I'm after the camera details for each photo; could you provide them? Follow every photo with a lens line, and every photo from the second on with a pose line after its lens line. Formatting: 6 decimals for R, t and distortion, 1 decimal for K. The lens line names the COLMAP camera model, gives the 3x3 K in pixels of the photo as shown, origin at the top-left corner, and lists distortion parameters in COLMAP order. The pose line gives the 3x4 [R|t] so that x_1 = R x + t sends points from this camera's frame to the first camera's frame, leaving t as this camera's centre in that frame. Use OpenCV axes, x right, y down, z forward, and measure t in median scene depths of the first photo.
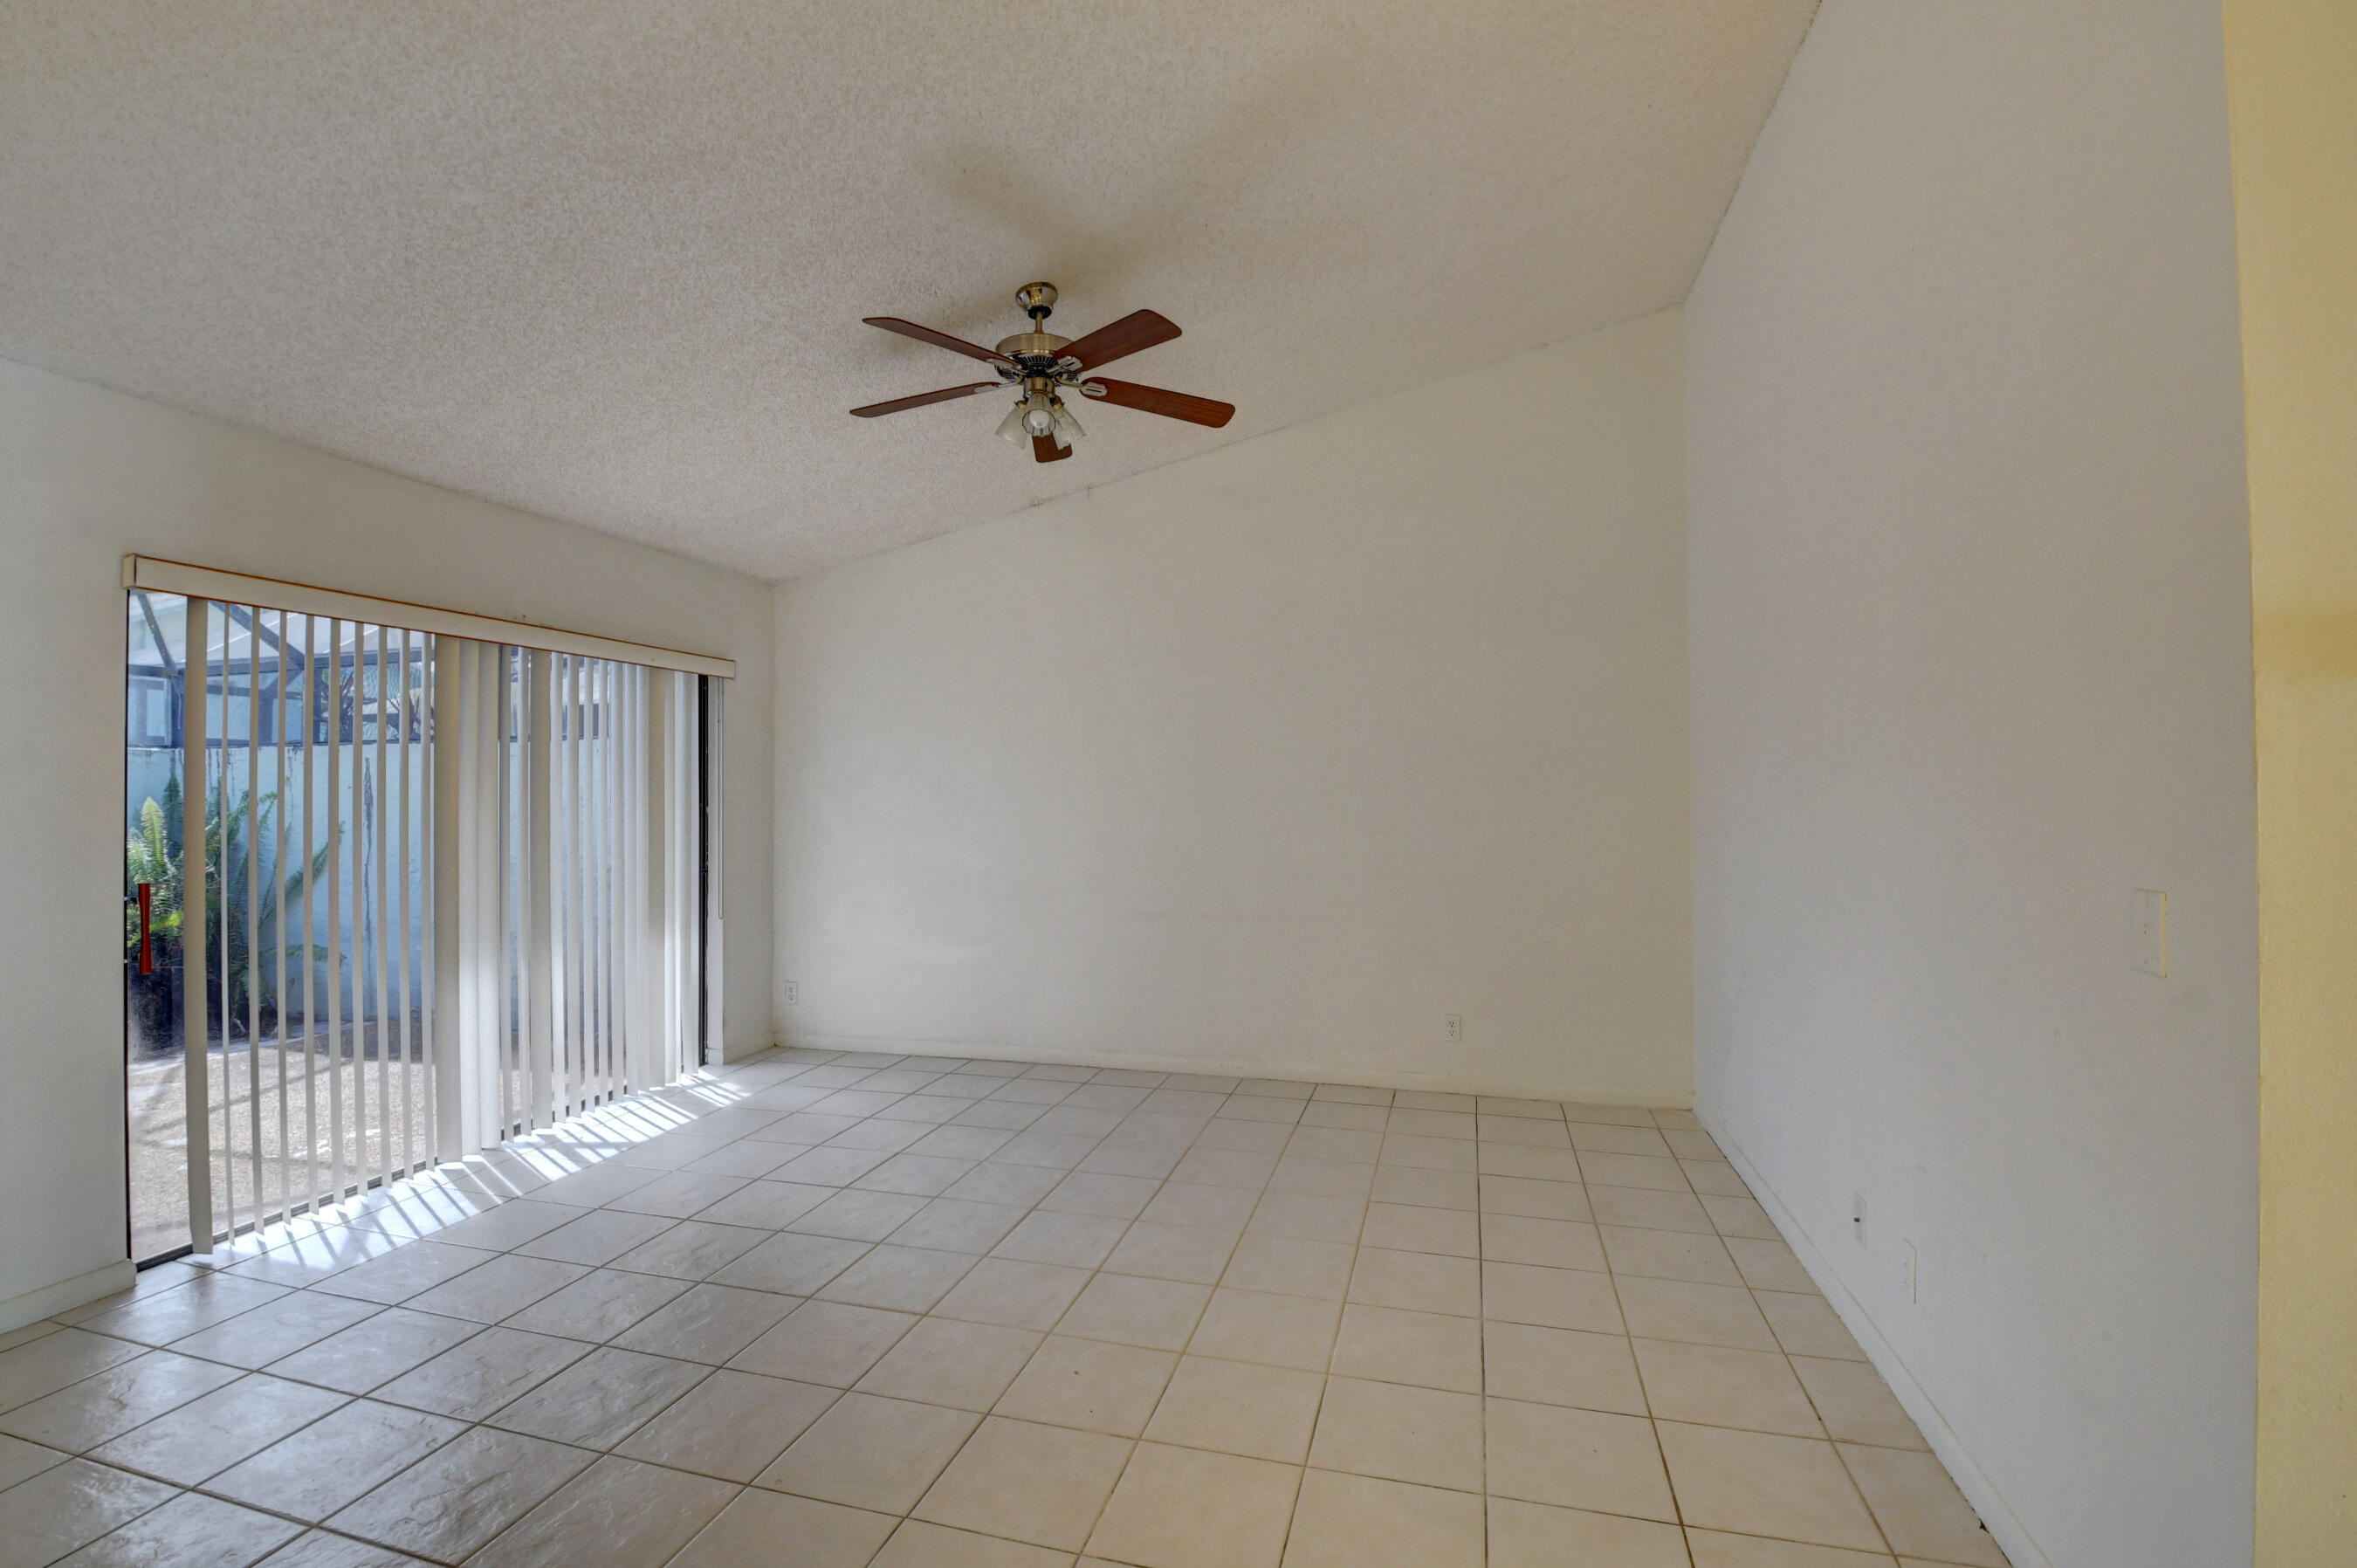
lens RADIAL K [[1036.1, 0, 1176.1], [0, 1036.1, 773.4], [0, 0, 1]] dist [0.013782, -0.026121]
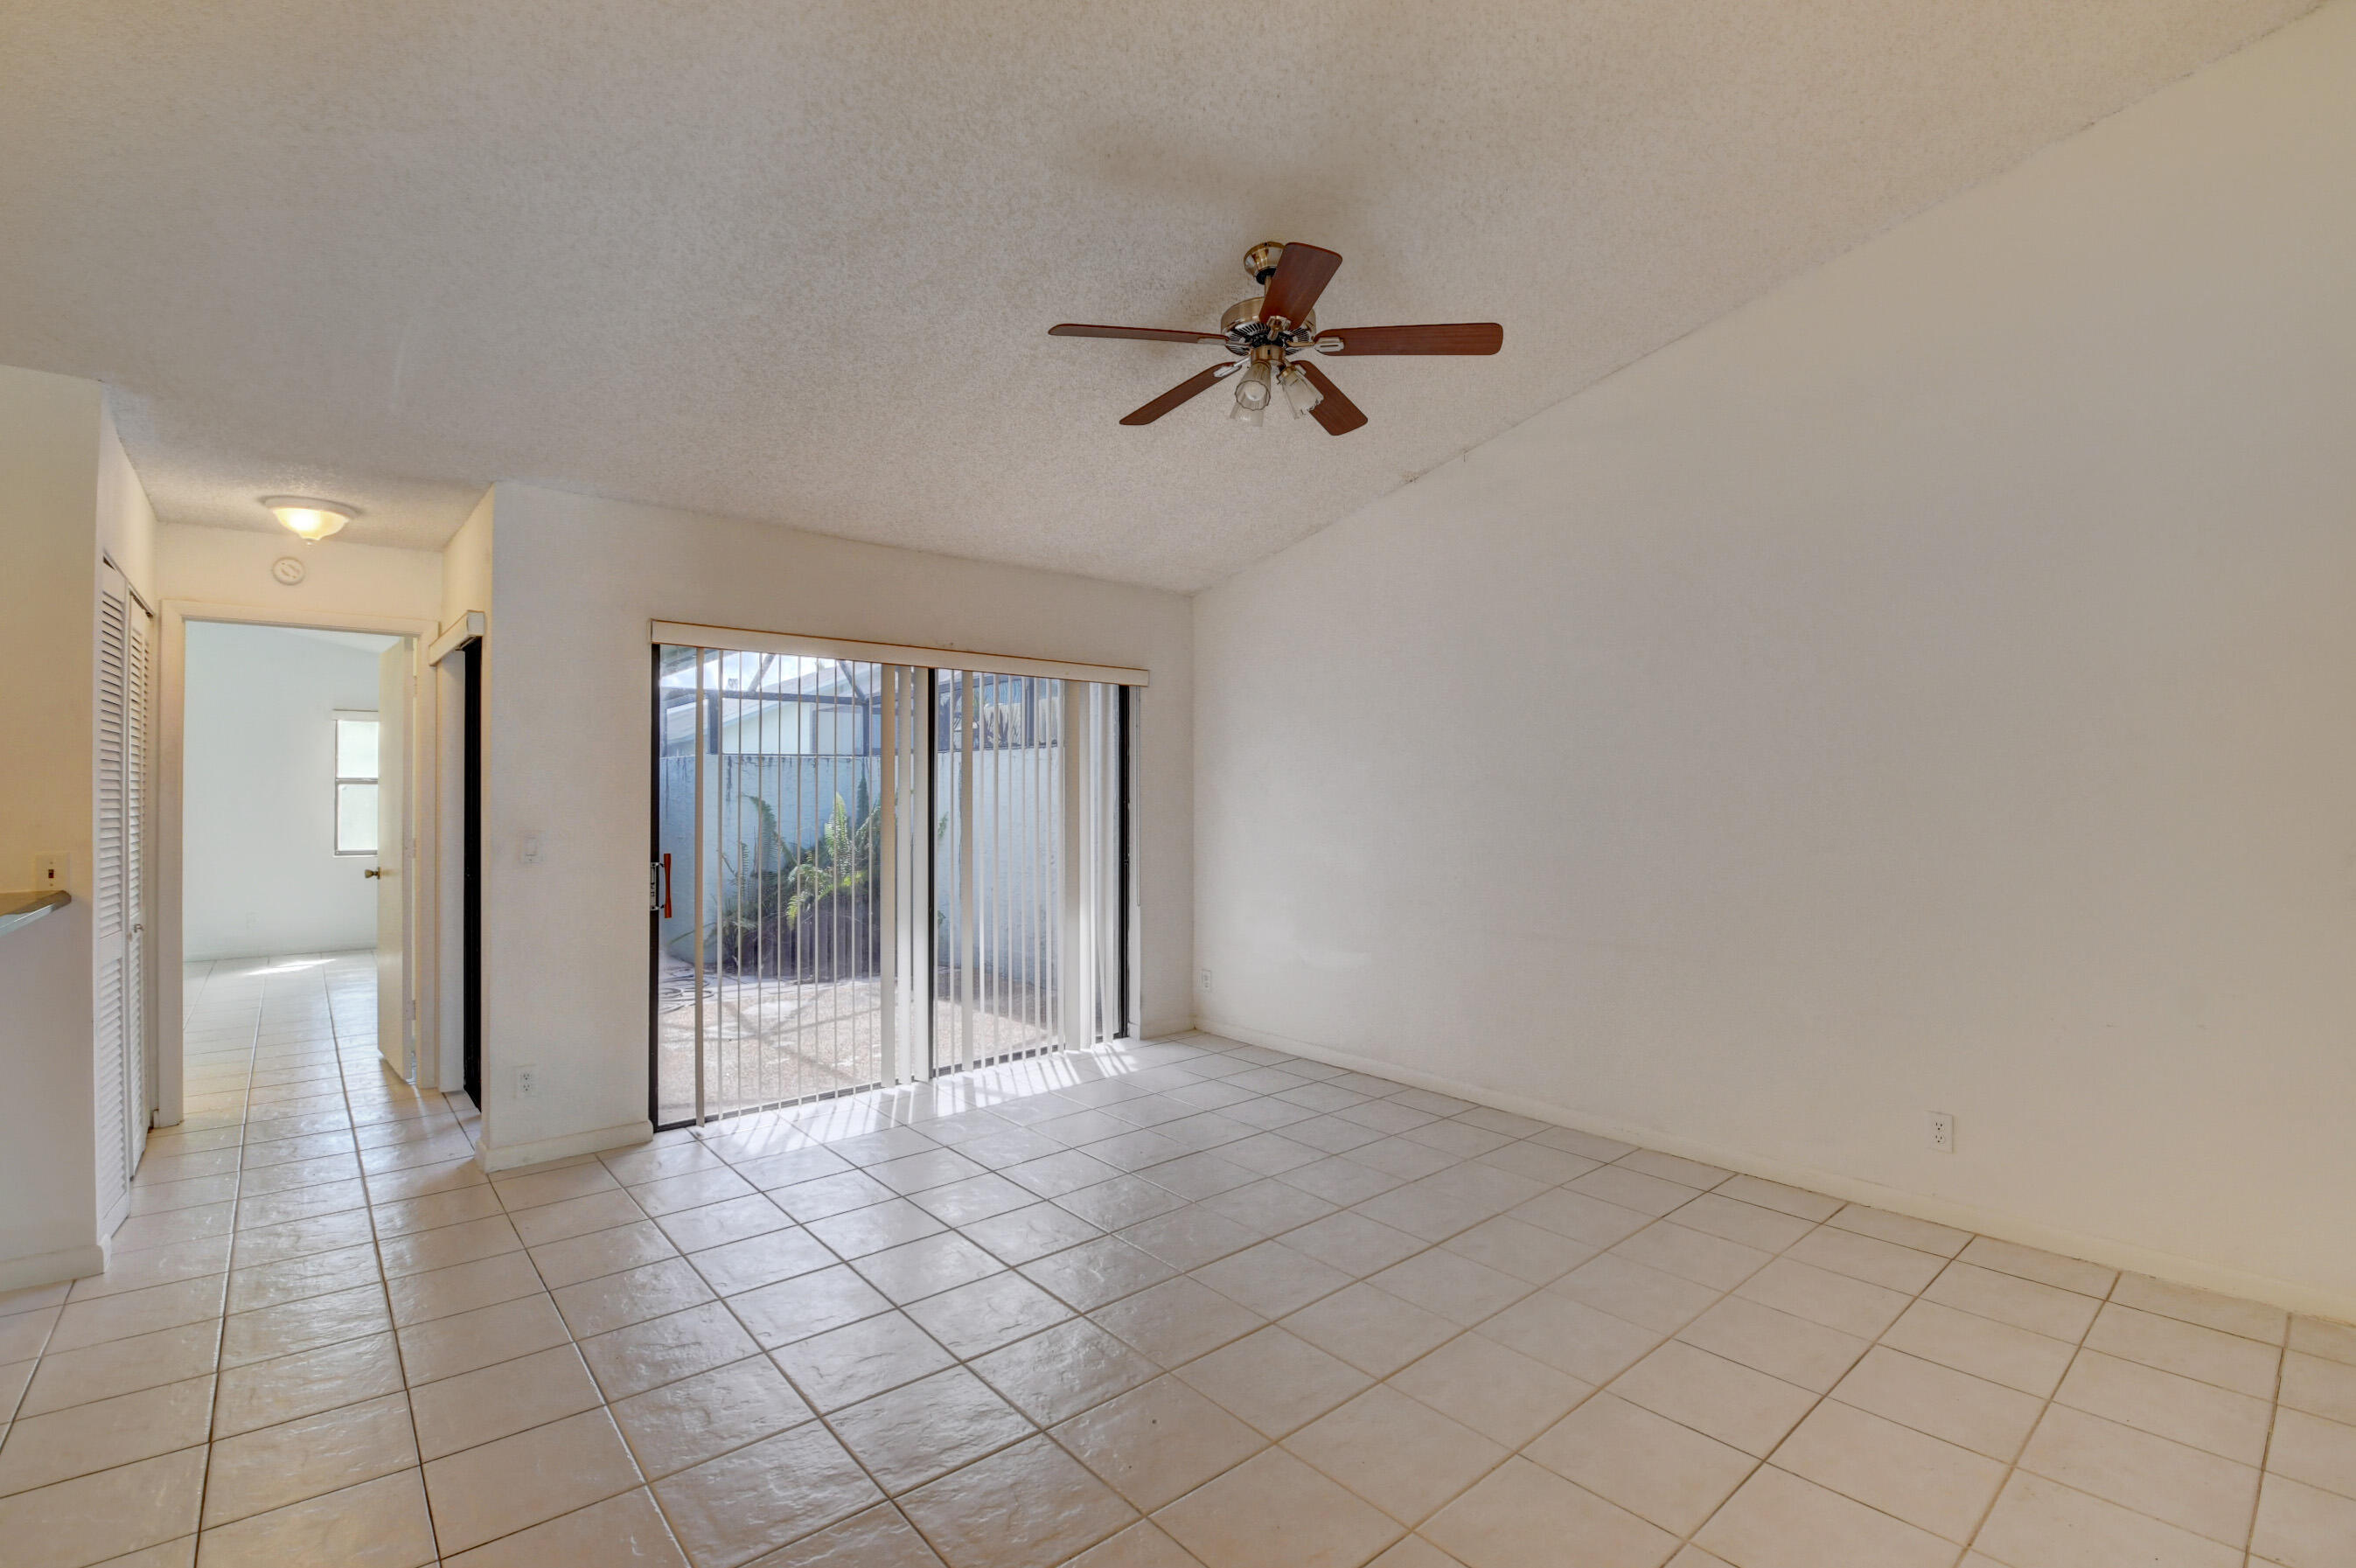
lens RADIAL K [[1035.6, 0, 1175.6], [0, 1035.6, 773.4], [0, 0, 1]] dist [0.013782, -0.026121]
pose [[0.829832, -0.003597, -0.558001, 0.244355], [0.004352, 0.999991, 0.000026, 0.000439], [0.557996, -0.002450, 0.829840, 0.139722]]
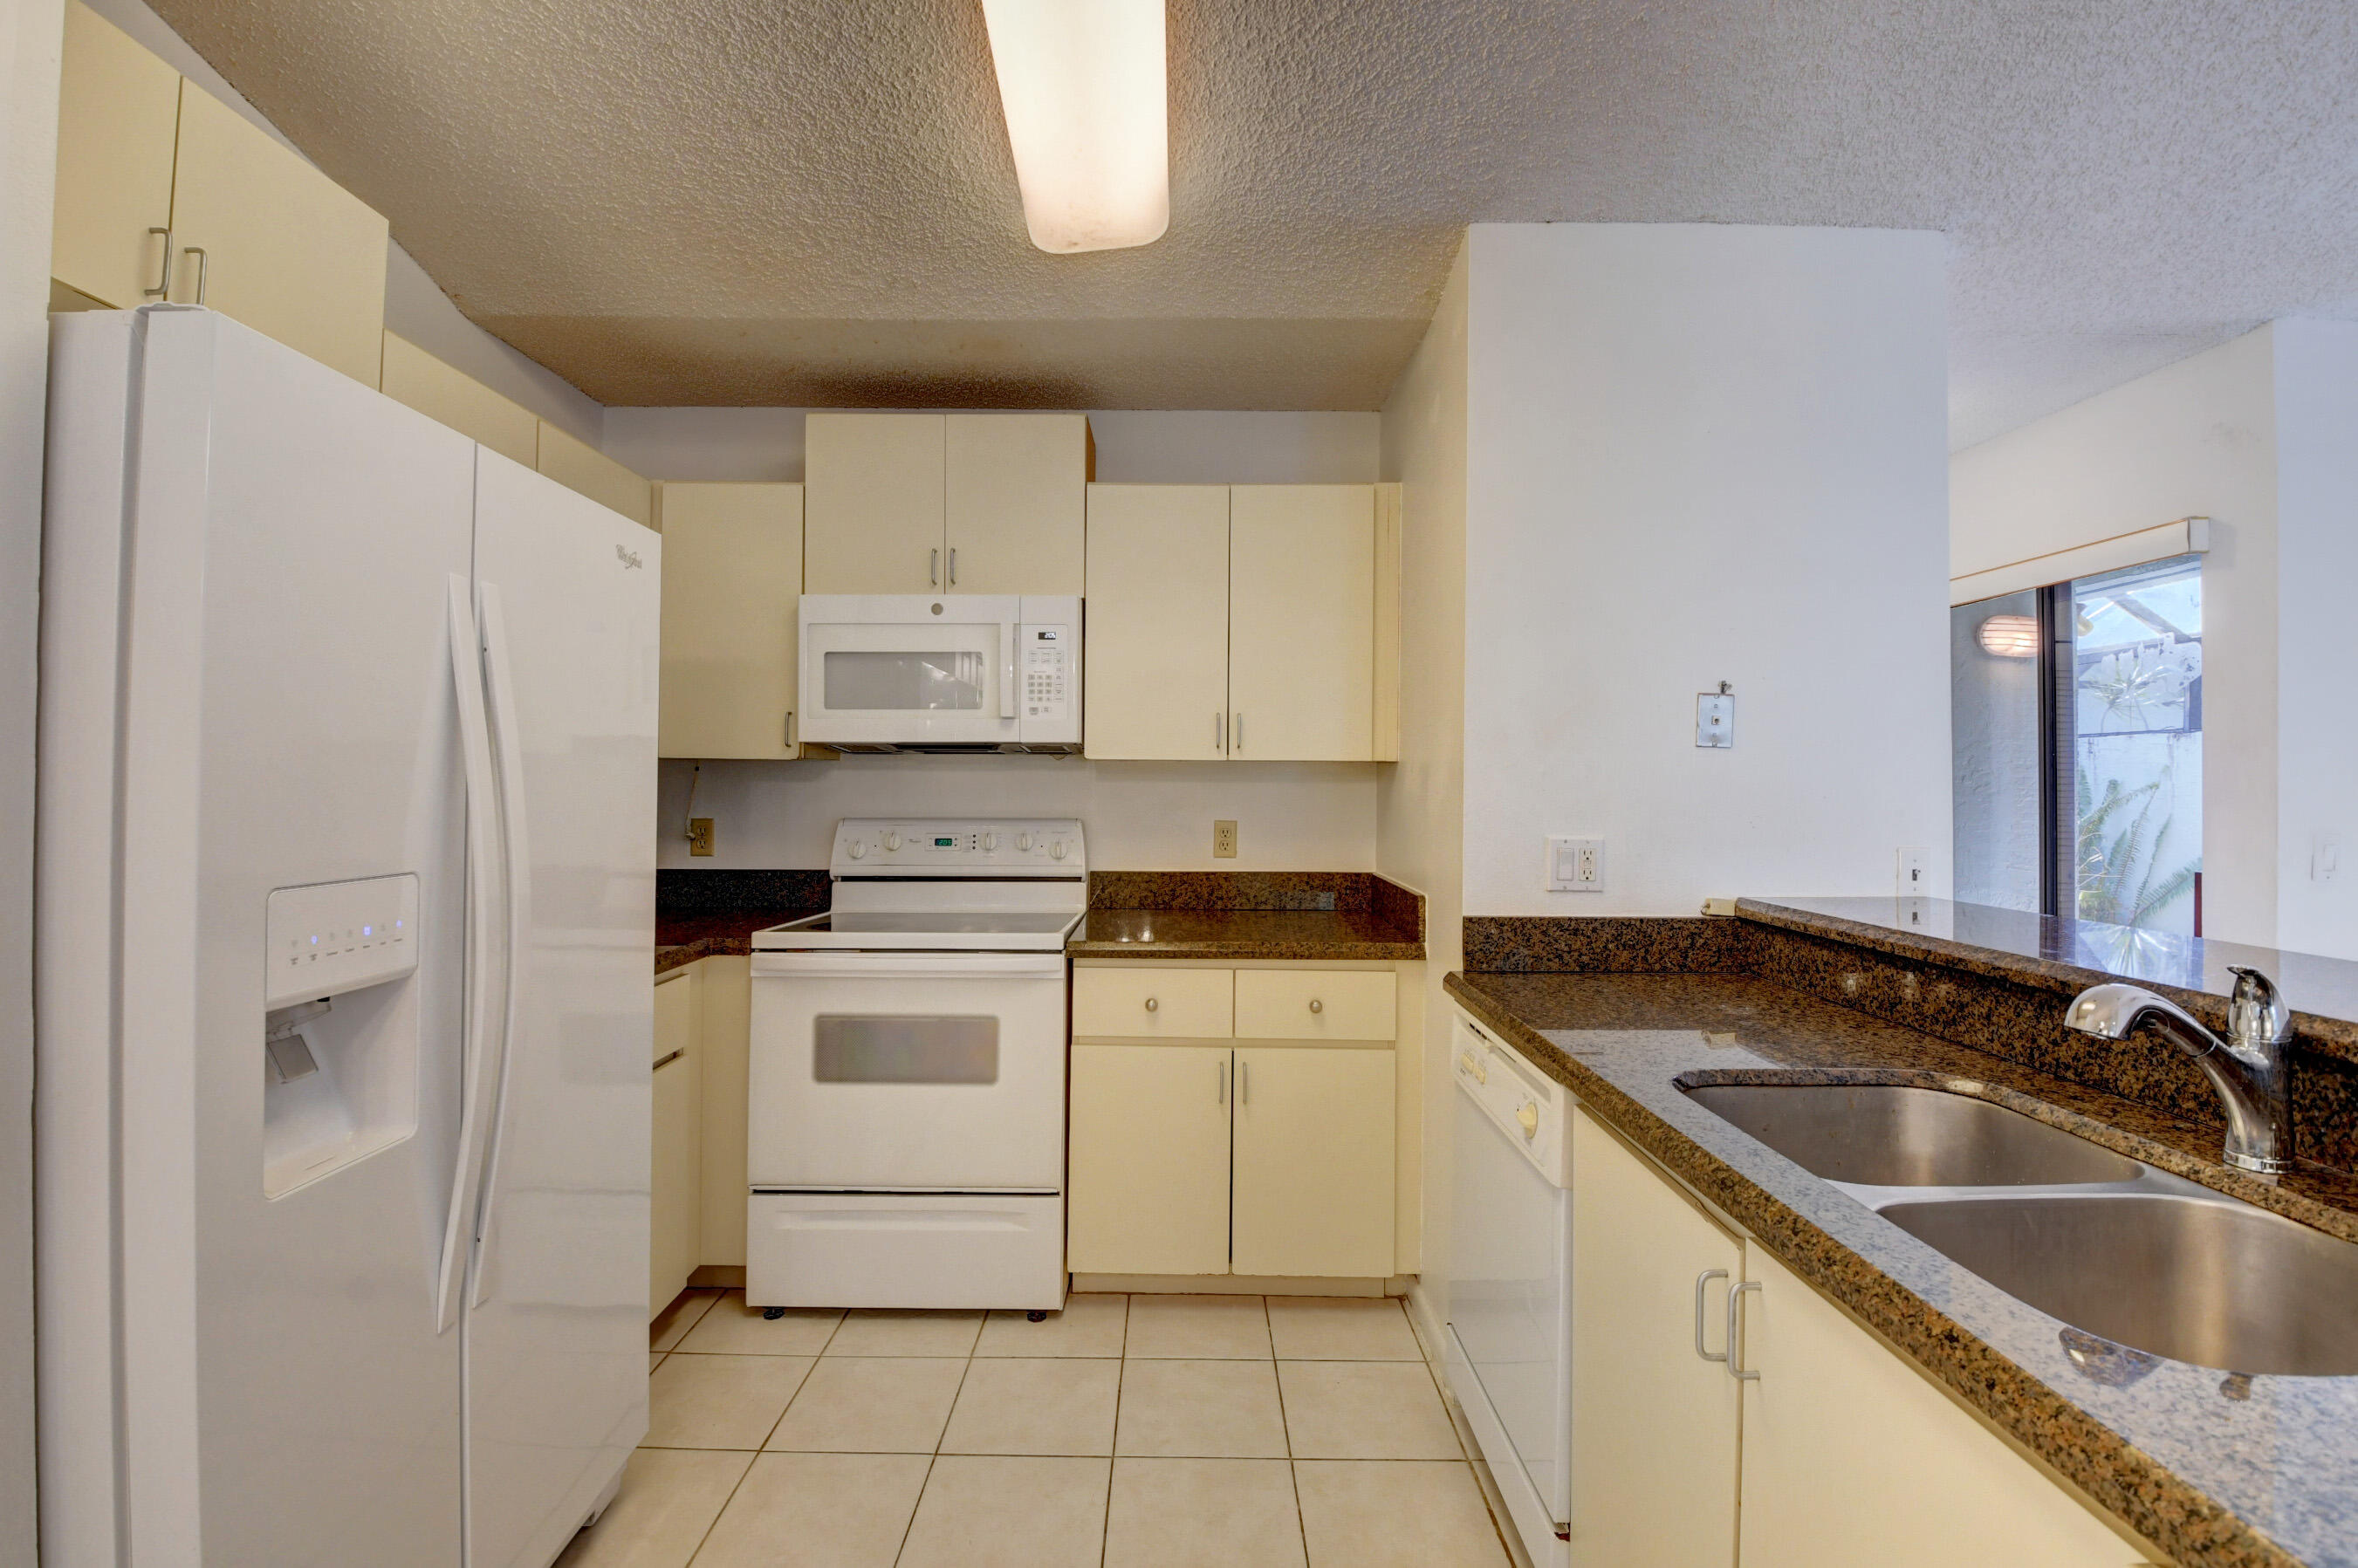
lens RADIAL K [[1036.4, 0, 1176.6], [0, 1036.4, 773.4], [0, 0, 1]] dist [0.013782, -0.026121]
pose [[0.266705, 0.000577, -0.963778, -0.323256], [0.003266, 0.999994, 0.001503, 0.009452], [0.963773, -0.003549, 0.266701, -0.215297]]
